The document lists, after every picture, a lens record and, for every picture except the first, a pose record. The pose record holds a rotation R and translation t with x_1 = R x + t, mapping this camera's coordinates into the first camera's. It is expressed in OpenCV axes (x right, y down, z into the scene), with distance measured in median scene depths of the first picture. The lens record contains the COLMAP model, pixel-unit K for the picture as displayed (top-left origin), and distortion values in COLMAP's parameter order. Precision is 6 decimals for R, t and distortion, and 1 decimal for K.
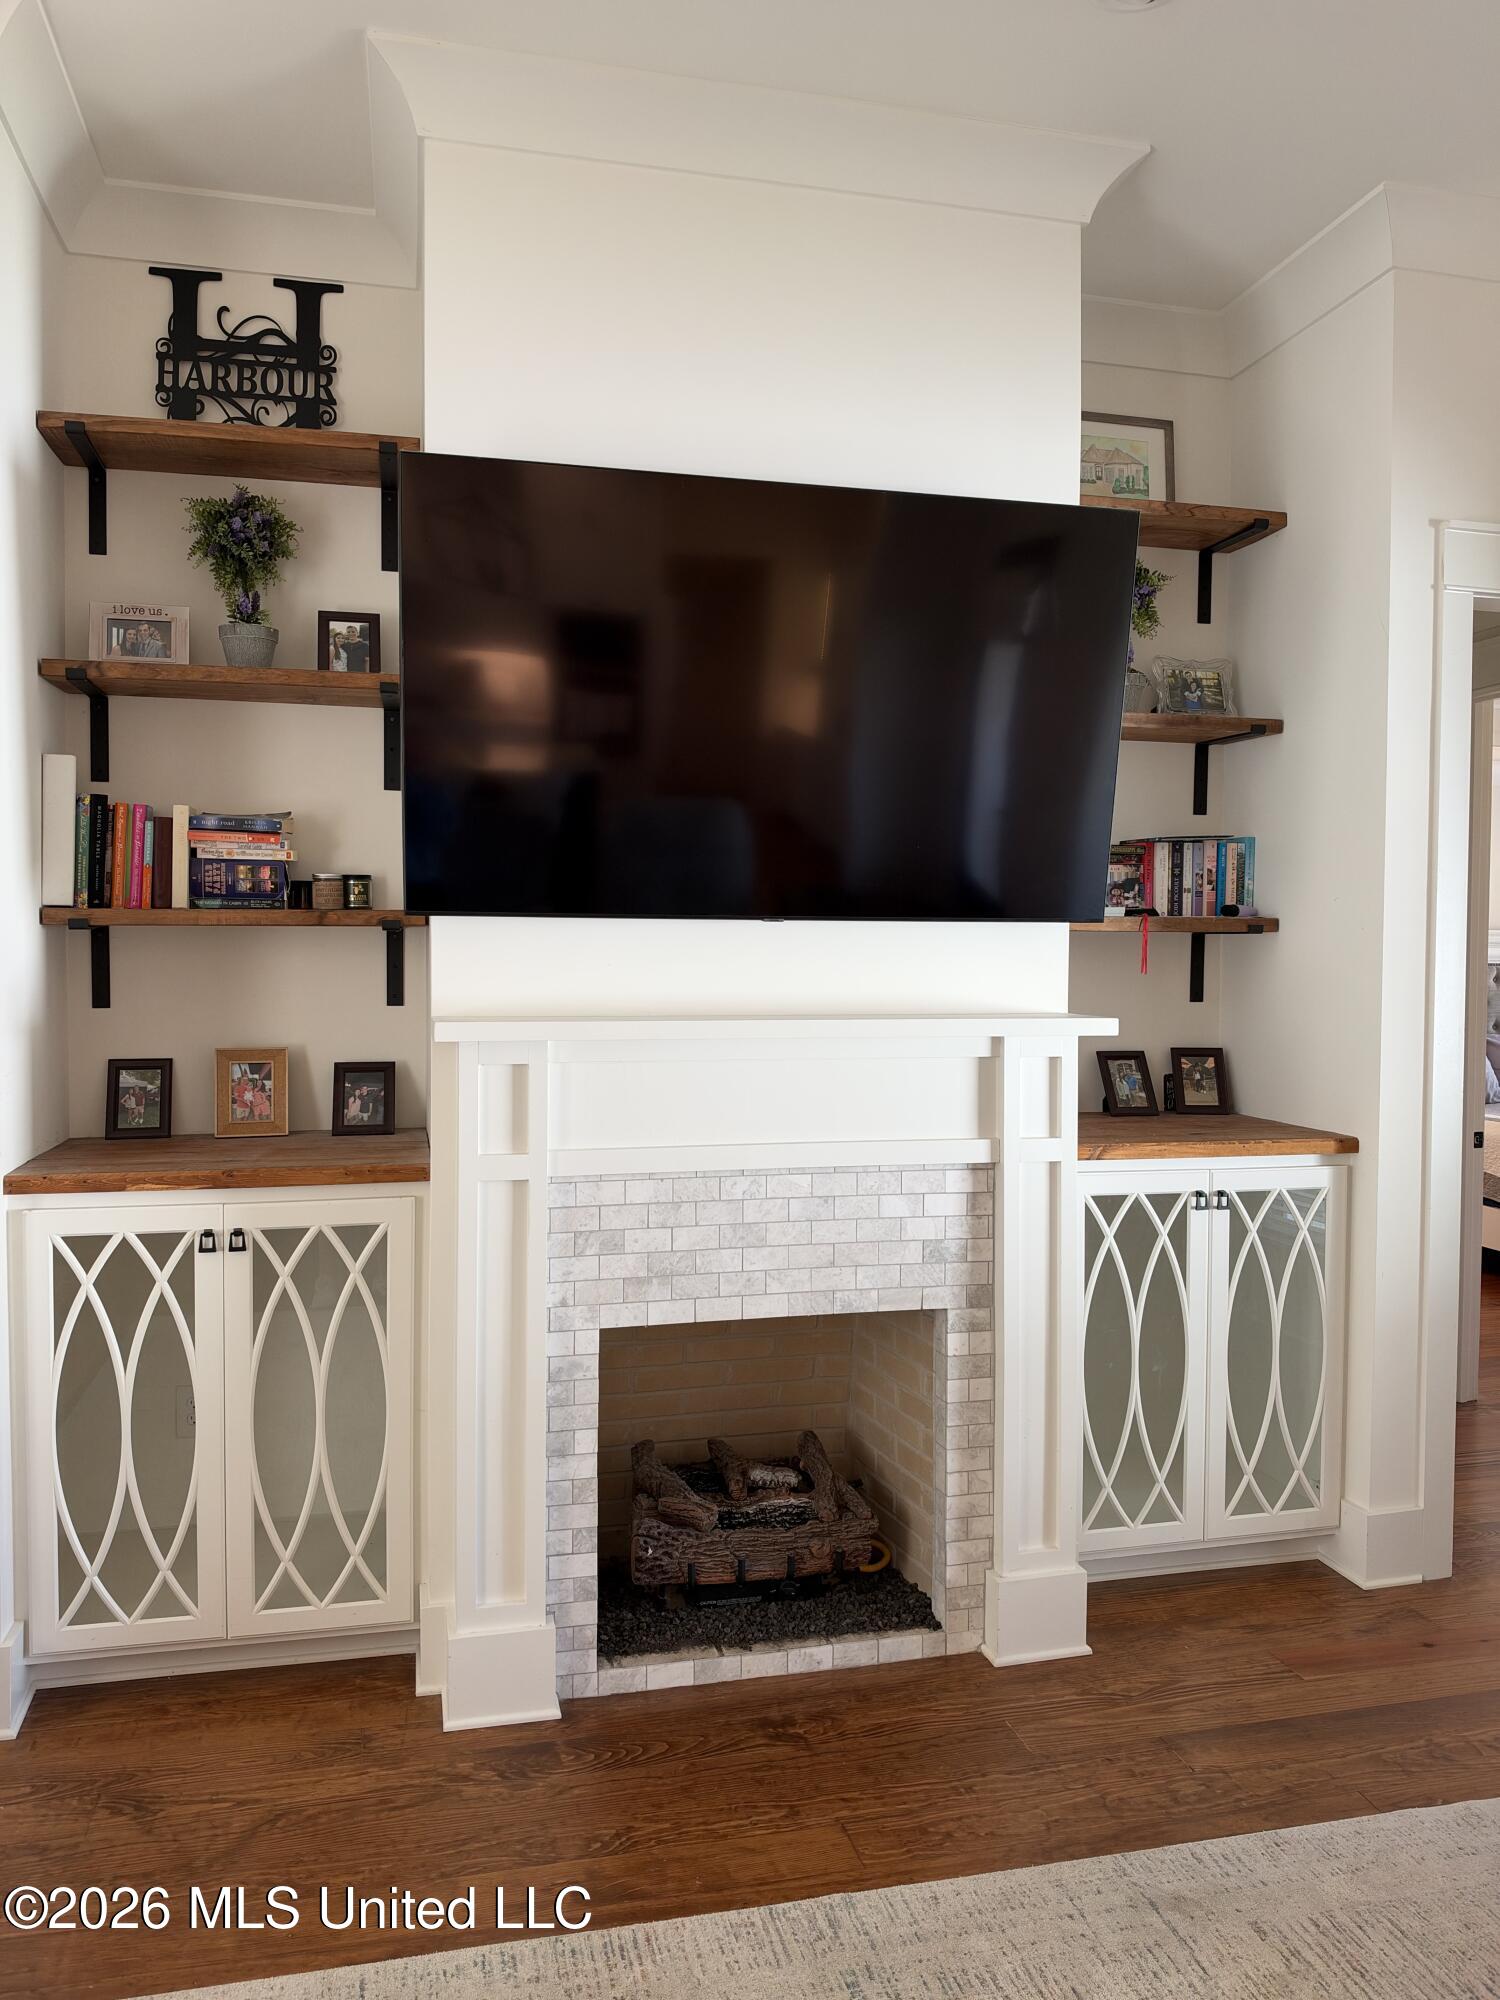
lens RADIAL K [[1368.8, 0, 788.4], [0, 1368.8, 993.3], [0, 0, 1]] dist [0.095589, -0.221088]
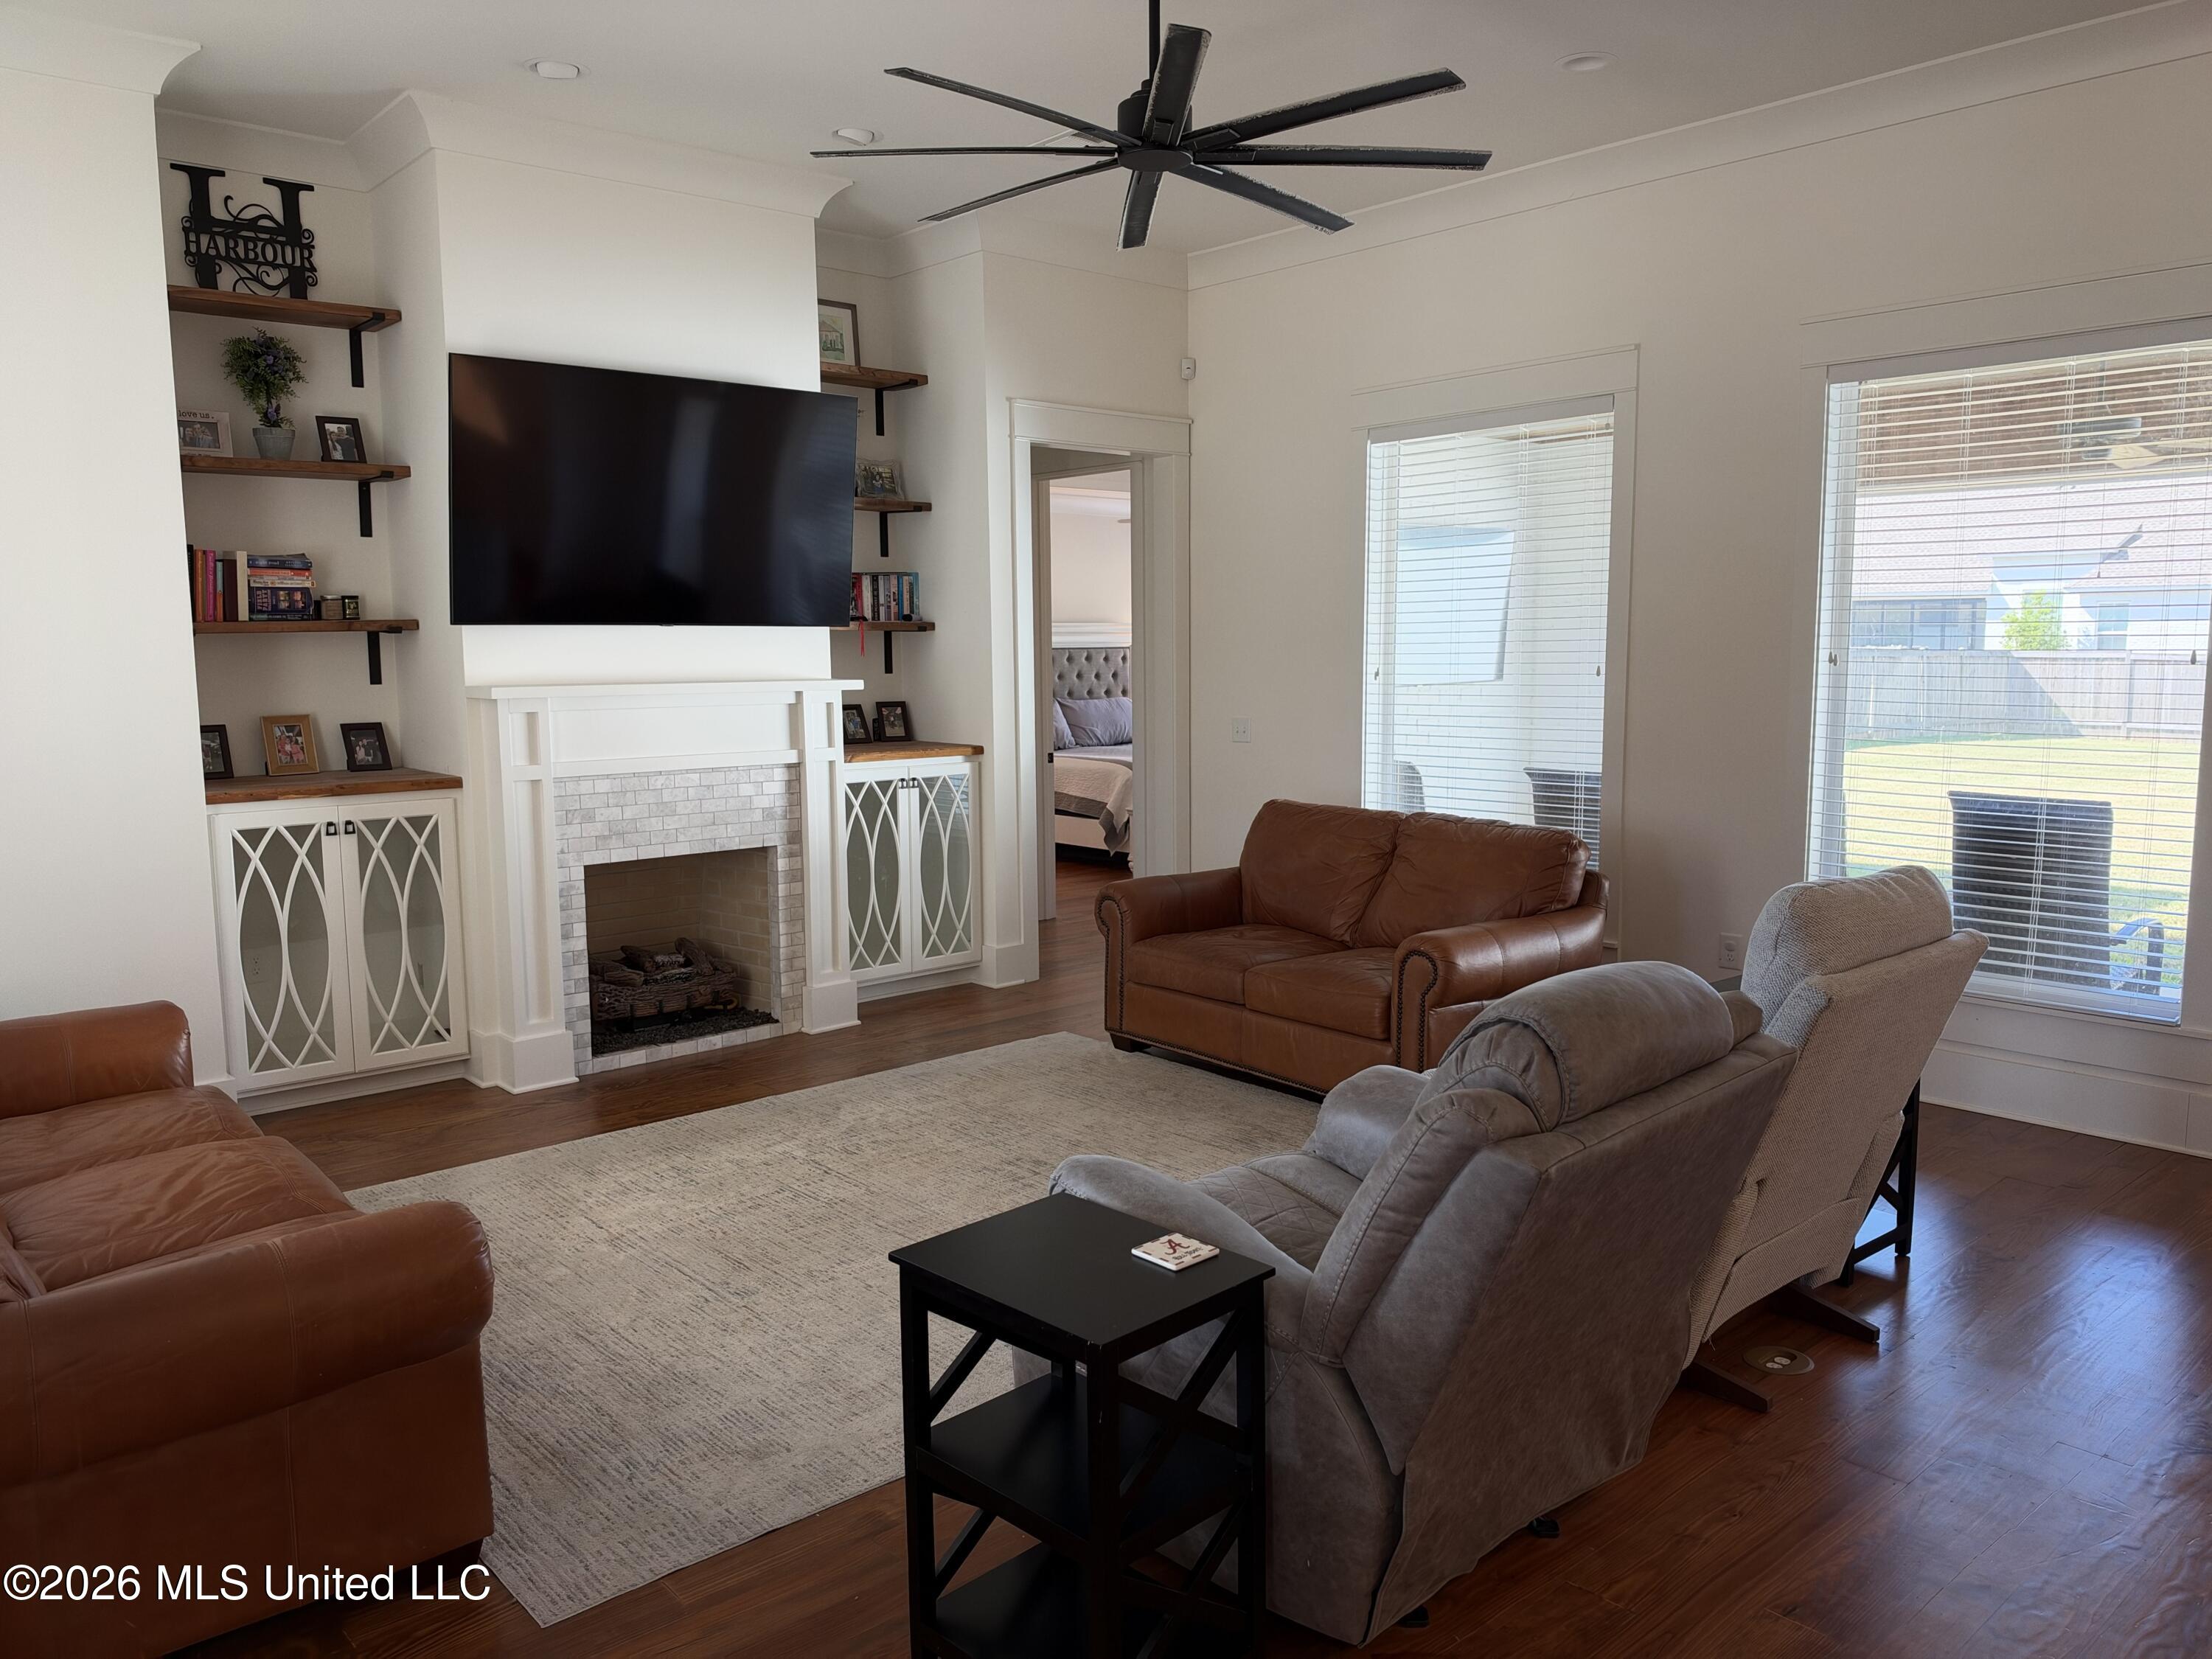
lens RADIAL K [[1594.0, 0, 1116.8], [0, 1594.0, 832.0], [0, 0, 1]] dist [0.179901, -0.323578]
pose [[0.884575, -0.069379, 0.461209, -0.428207], [0.027476, 0.994908, 0.096966, 0.019652], [-0.465589, -0.073102, 0.881977, -0.986337]]
